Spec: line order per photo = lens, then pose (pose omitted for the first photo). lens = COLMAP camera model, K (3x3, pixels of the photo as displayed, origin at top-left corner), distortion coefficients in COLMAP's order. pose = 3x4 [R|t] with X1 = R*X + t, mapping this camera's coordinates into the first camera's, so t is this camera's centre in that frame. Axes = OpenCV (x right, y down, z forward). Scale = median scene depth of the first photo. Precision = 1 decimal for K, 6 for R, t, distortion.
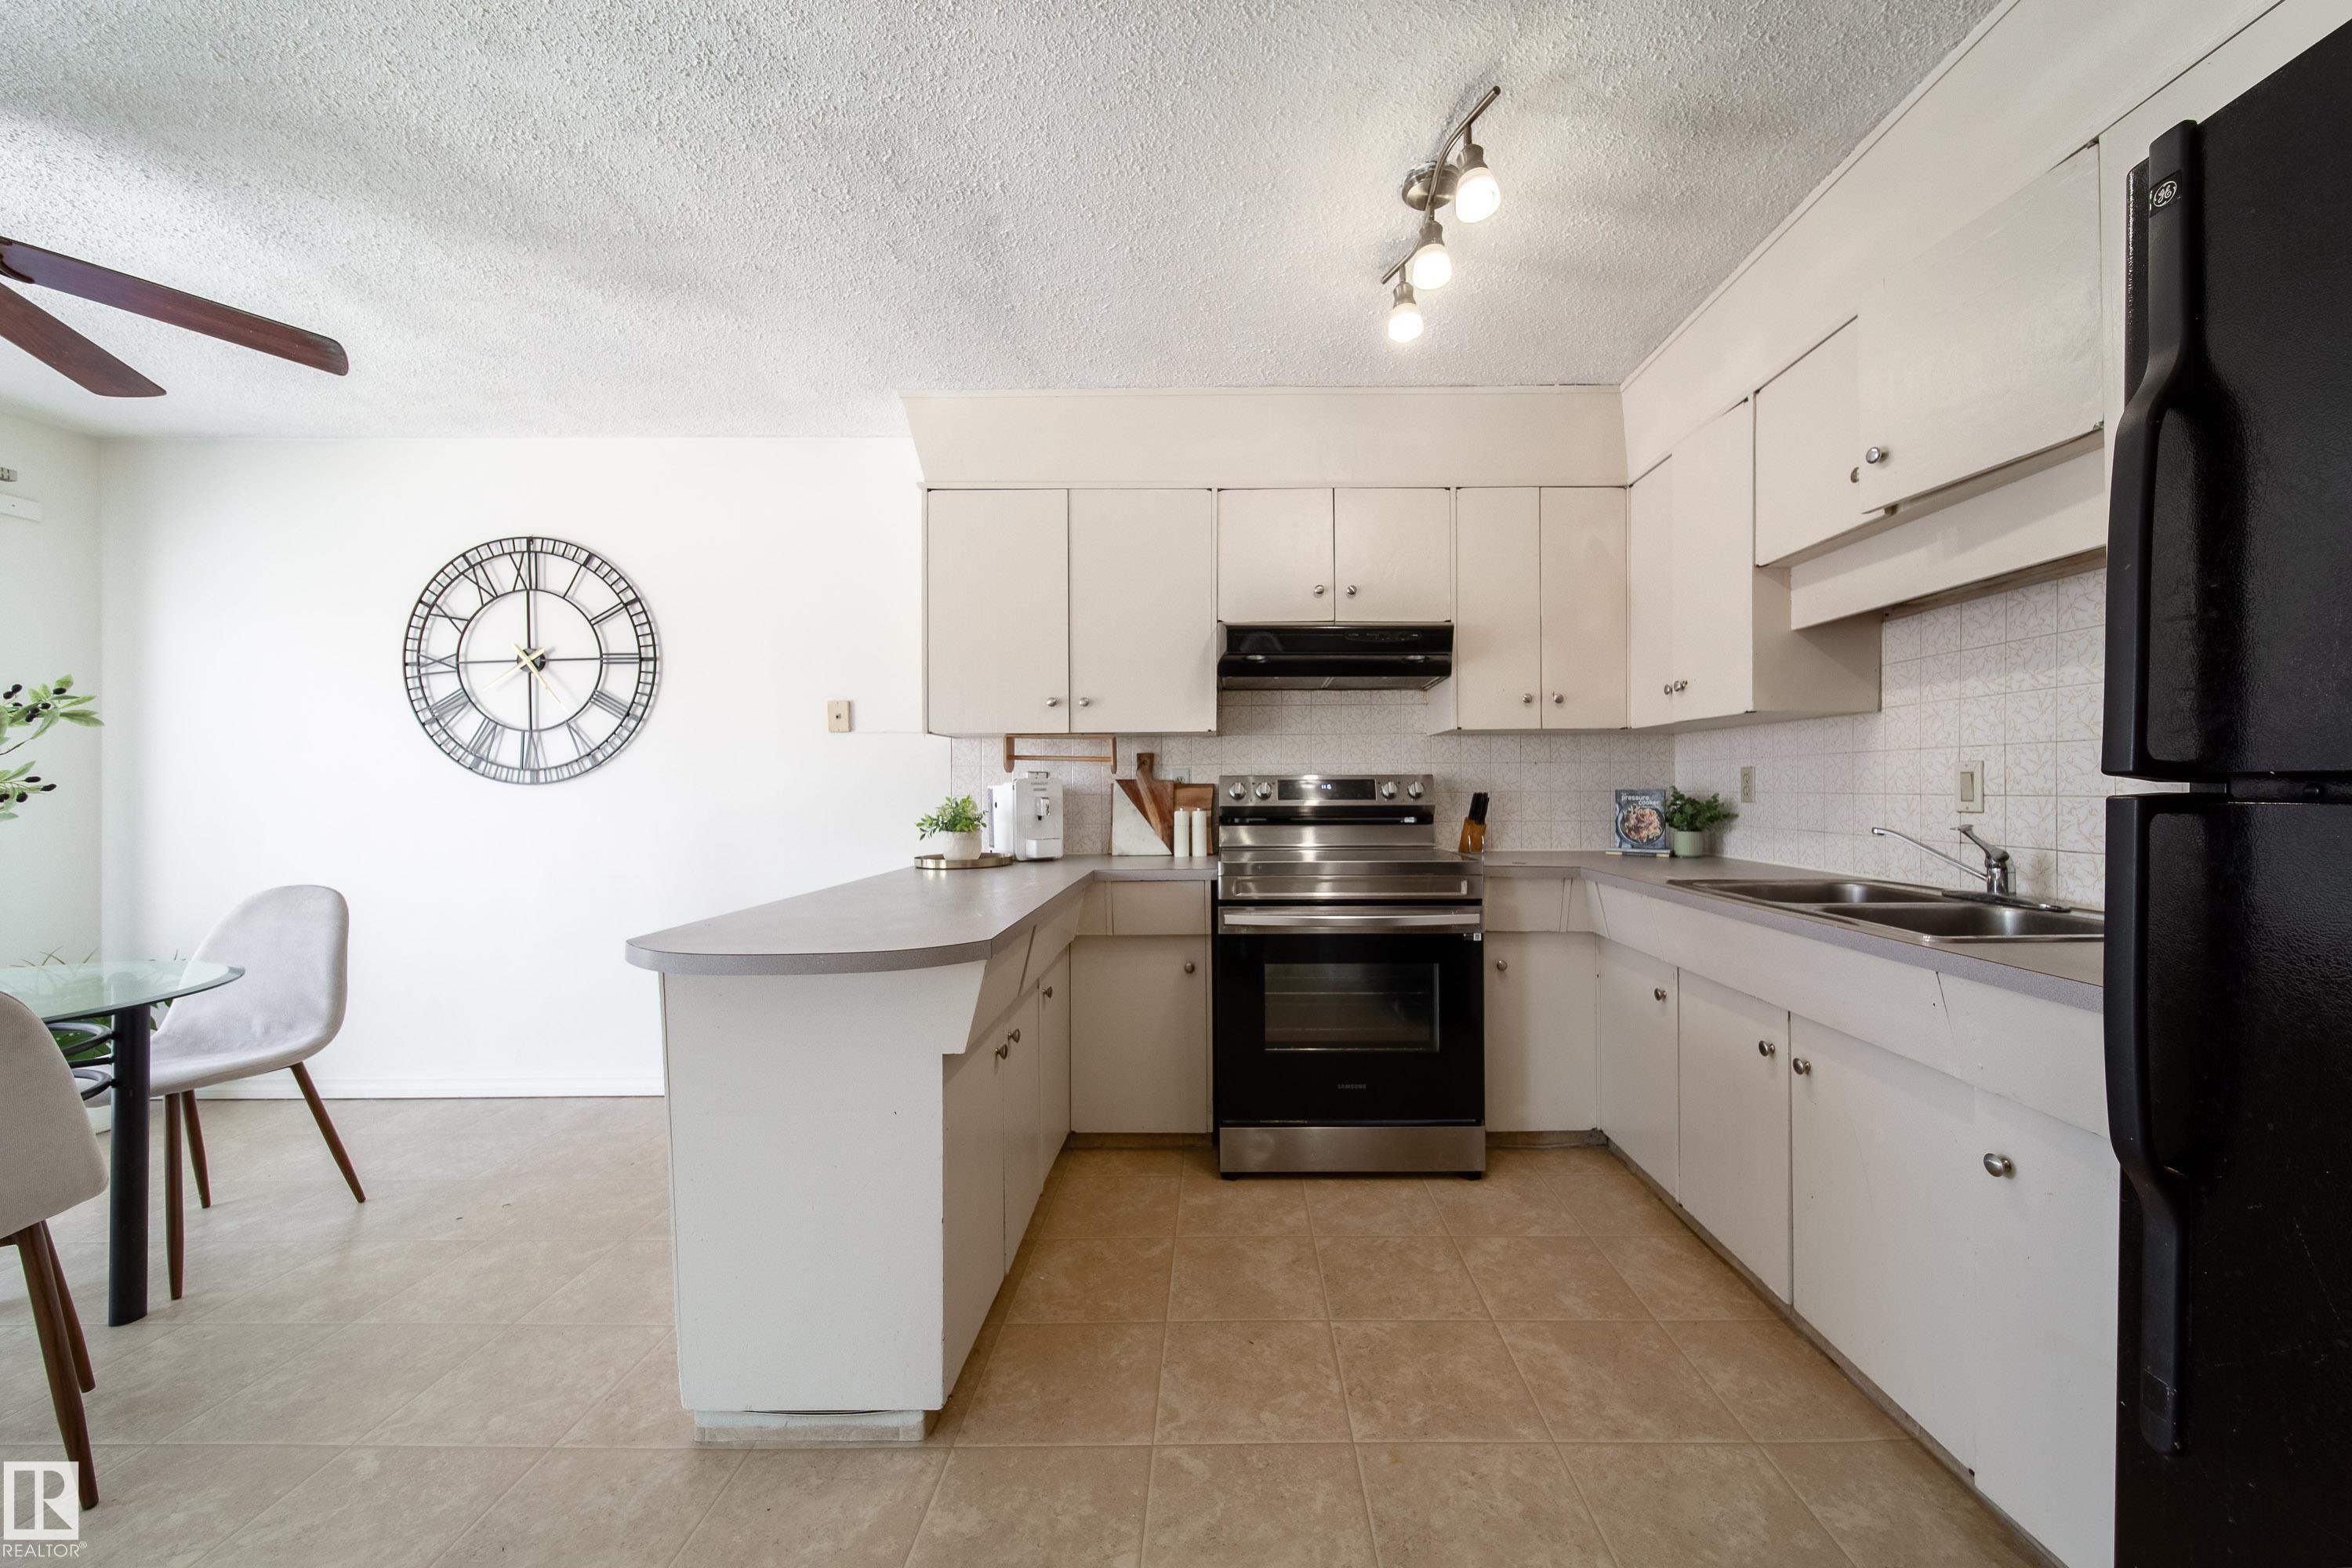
lens RADIAL K [[840.5, 0, 1223.5], [0, 840.5, 793.1], [0, 0, 1]] dist [0.004282, -0.002077]
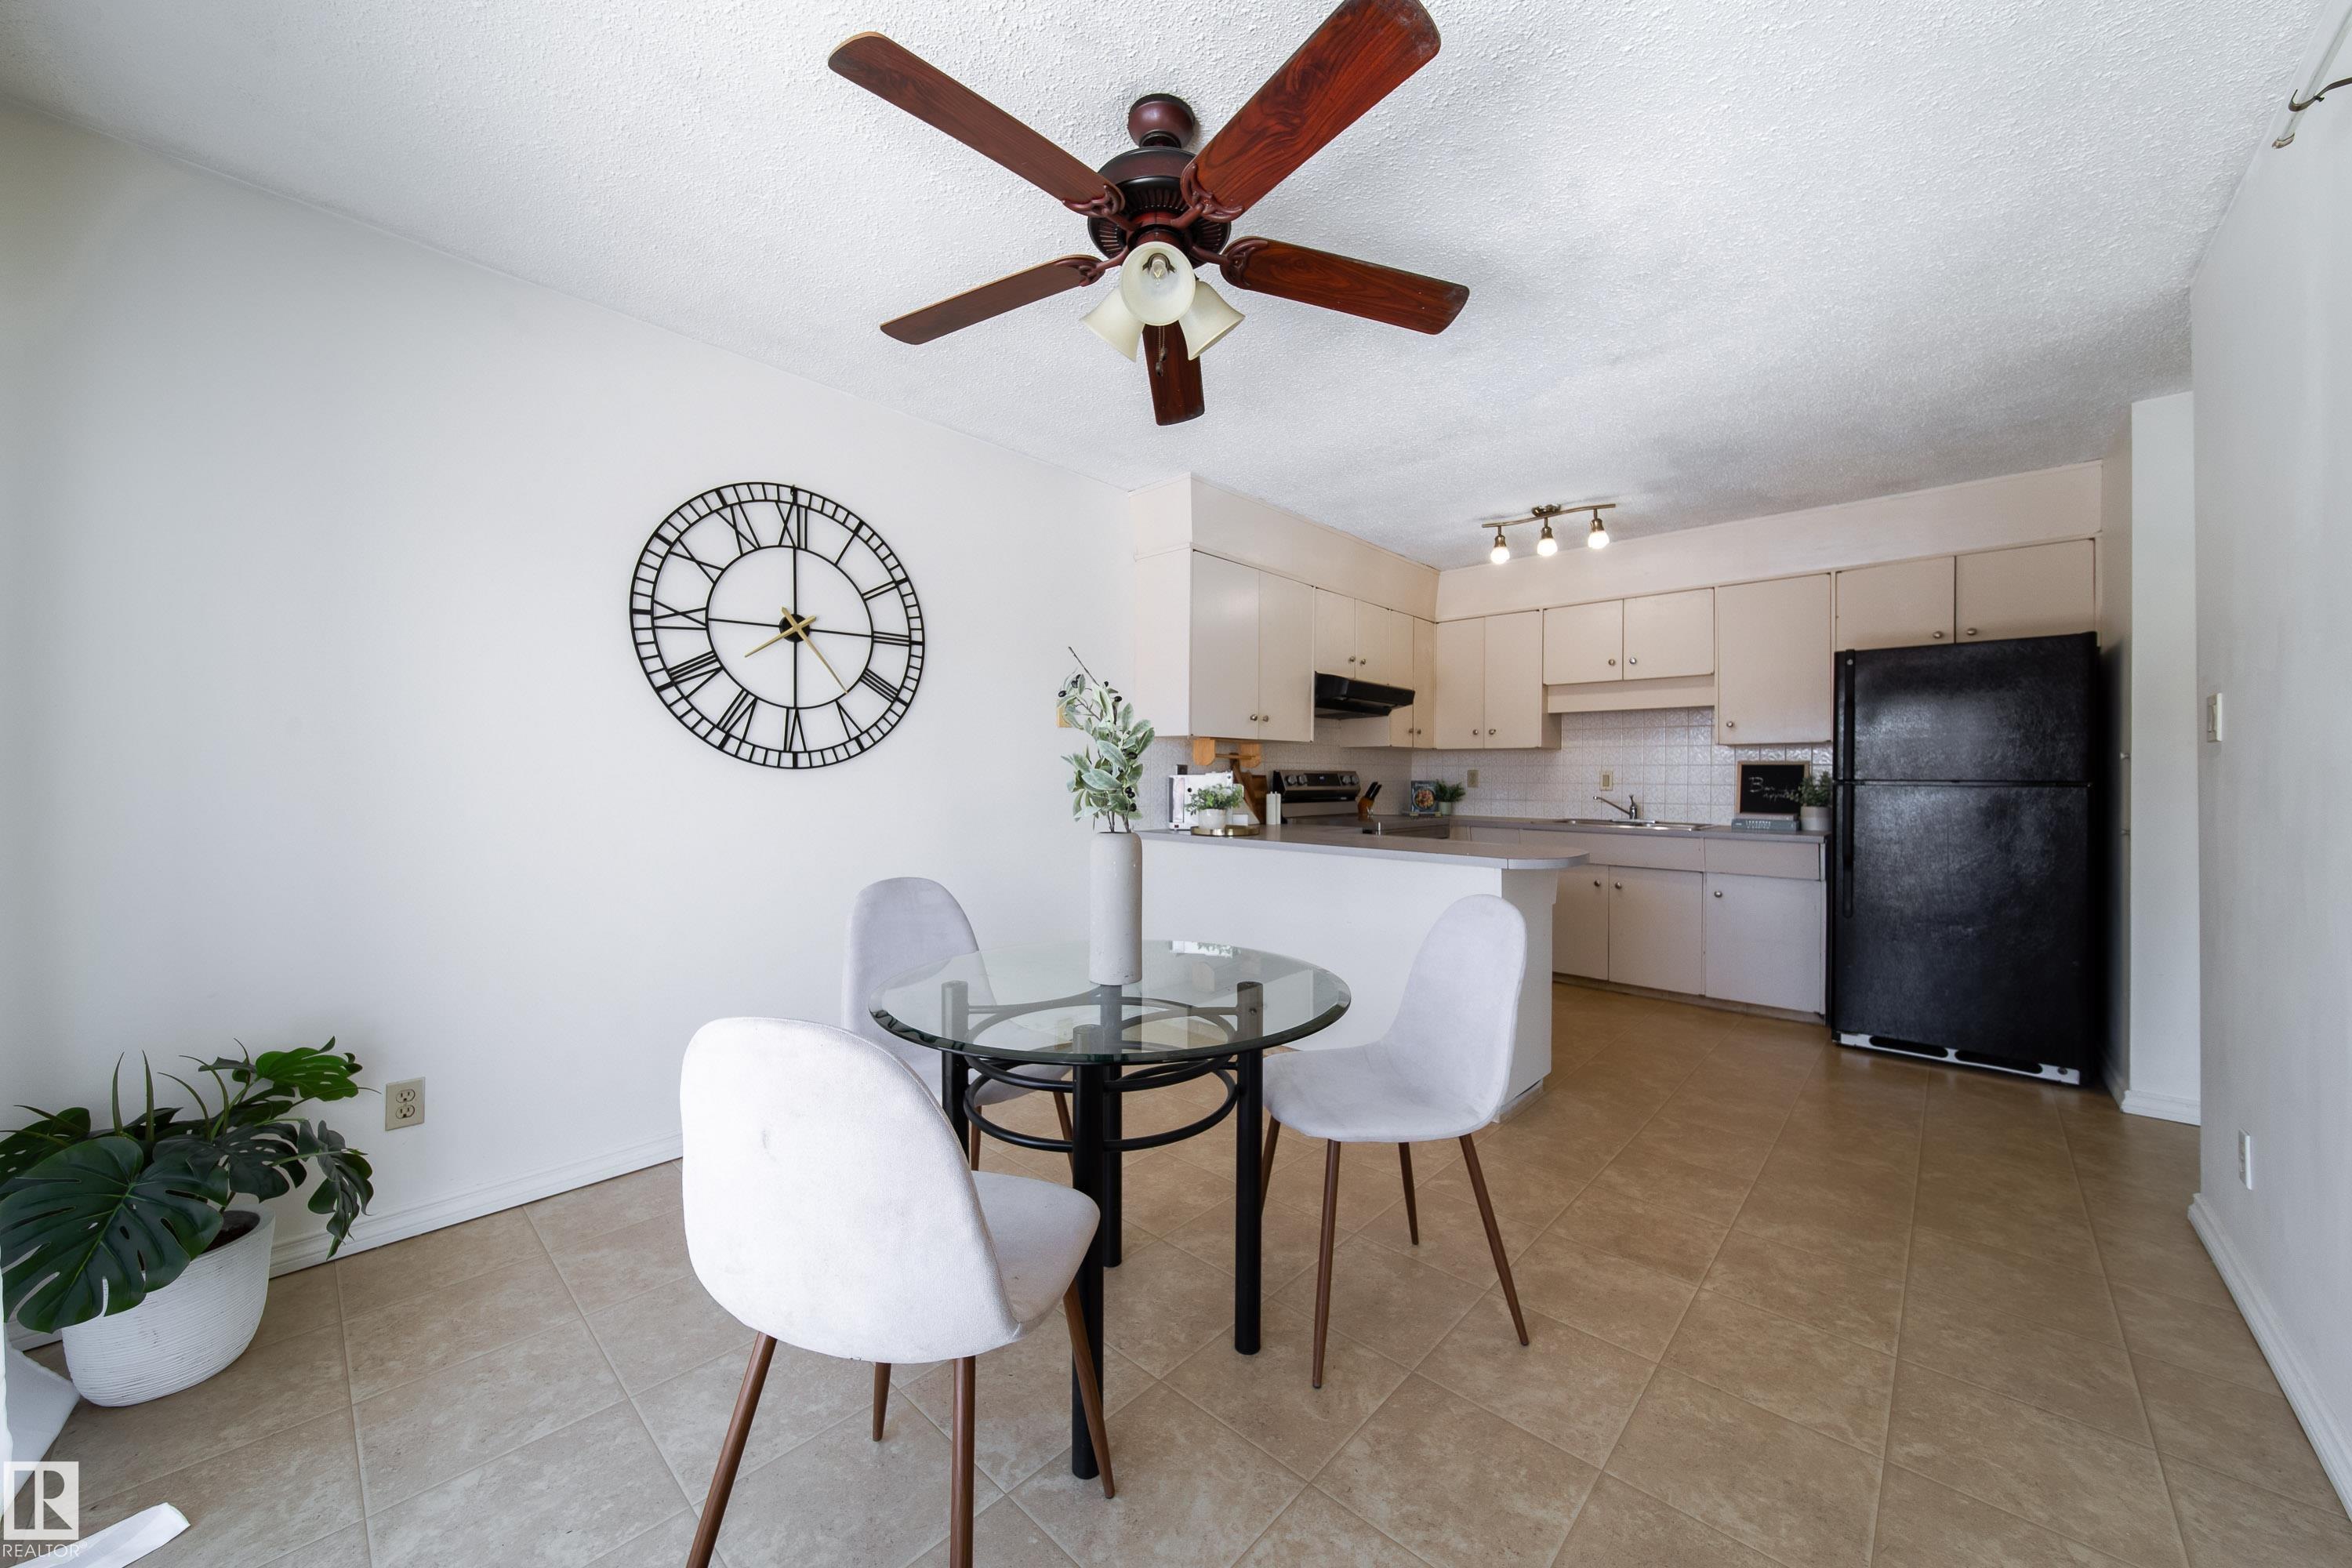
lens RADIAL K [[840.5, 0, 1181.5], [0, 840.5, 772.8], [0, 0, 1]] dist [0.004282, -0.002077]
pose [[0.681550, 0.011425, 0.731682, -1.220699], [-0.003155, 0.999915, -0.012675, 0.003463], [-0.731765, 0.006330, 0.681528, 0.111839]]
